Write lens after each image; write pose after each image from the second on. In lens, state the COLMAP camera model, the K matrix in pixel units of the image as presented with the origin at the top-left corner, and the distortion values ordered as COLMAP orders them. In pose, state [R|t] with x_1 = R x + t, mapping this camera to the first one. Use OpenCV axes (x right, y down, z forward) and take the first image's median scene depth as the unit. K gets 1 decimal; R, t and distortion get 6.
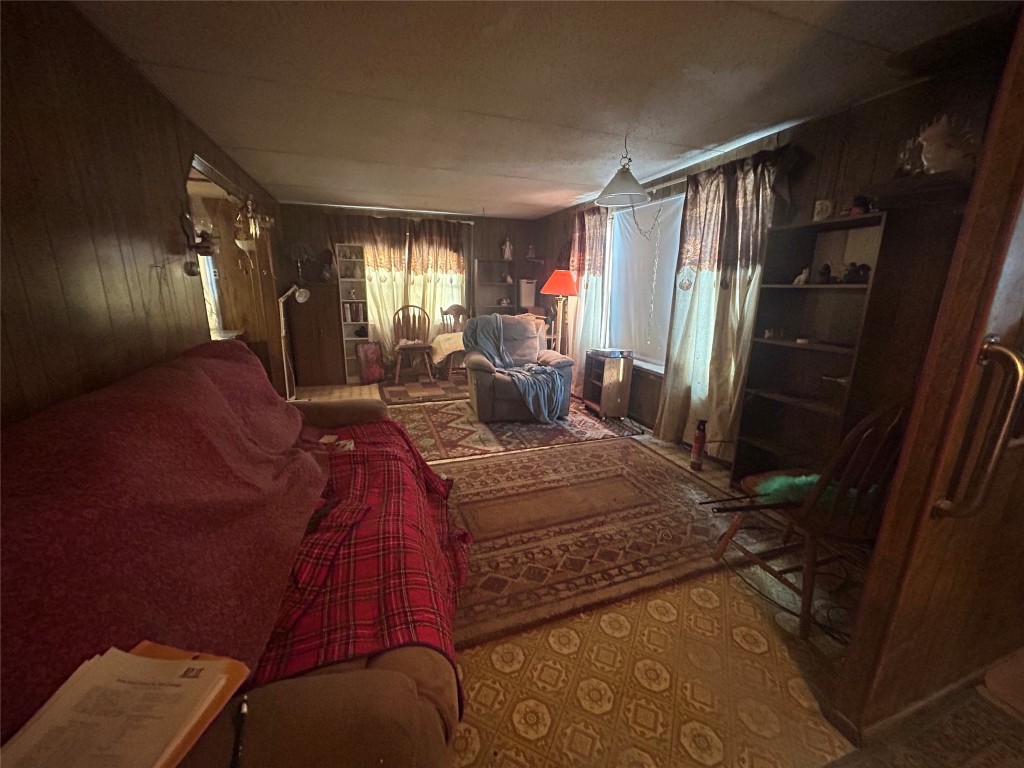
lens RADIAL K [[409.7, 0, 509.7], [0, 409.7, 385.0], [0, 0, 1]] dist [-0.001263, 0.000082]
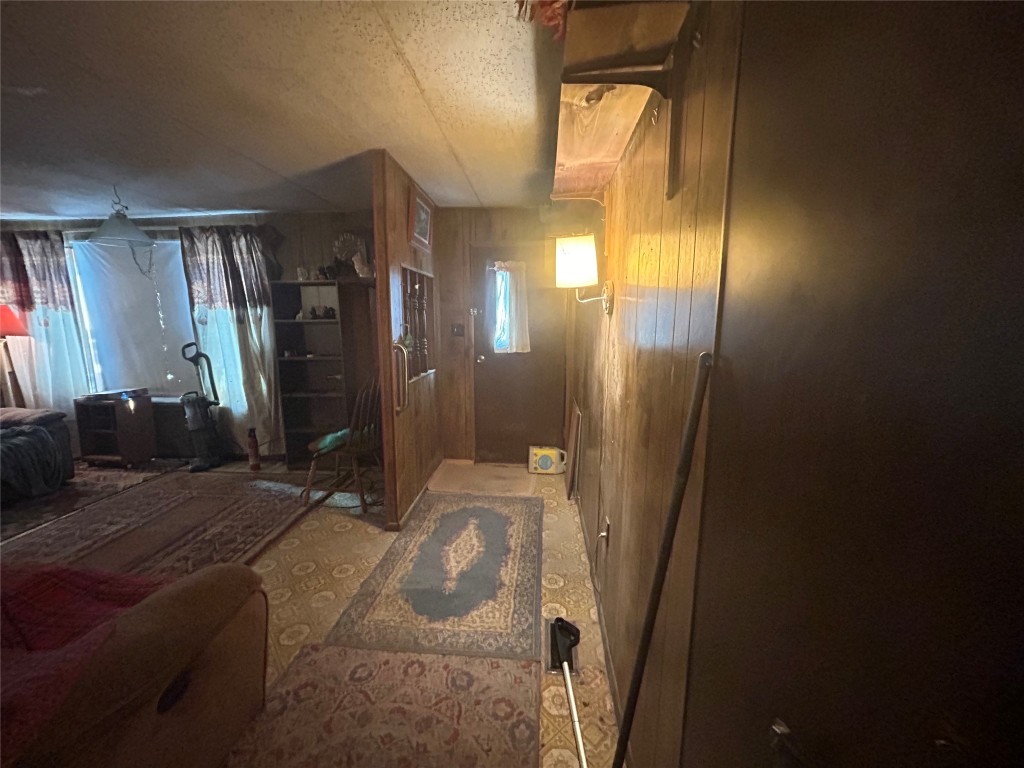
lens RADIAL K [[409.7, 0, 509.7], [0, 409.7, 385.0], [0, 0, 1]] dist [-0.001263, 0.000082]
pose [[0.402637, -0.162354, 0.900847, -0.303601], [0.225672, 0.971373, 0.074199, 0.041697], [-0.887105, 0.173421, 0.427750, -0.236014]]
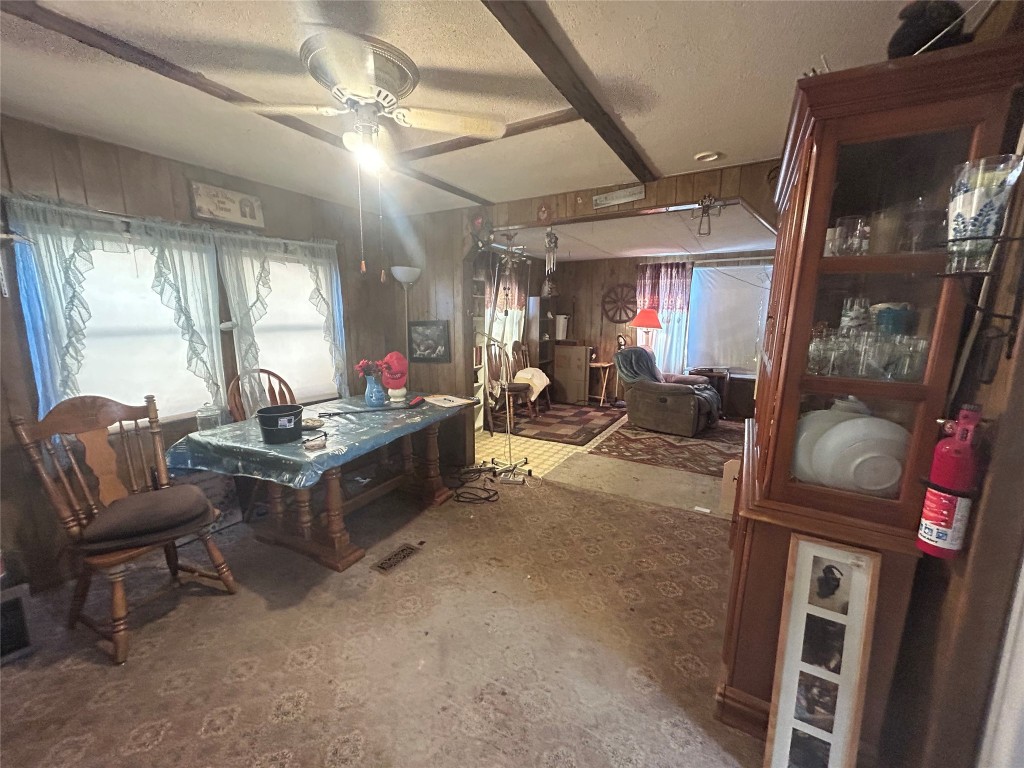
lens RADIAL K [[409.7, 0, 509.7], [0, 409.7, 385.0], [0, 0, 1]] dist [-0.001263, 0.000082]
pose [[0.763894, -0.118729, 0.634326, -1.607625], [0.155932, 0.987764, -0.002899, -0.182711], [-0.626220, 0.101126, 0.773060, 0.517381]]
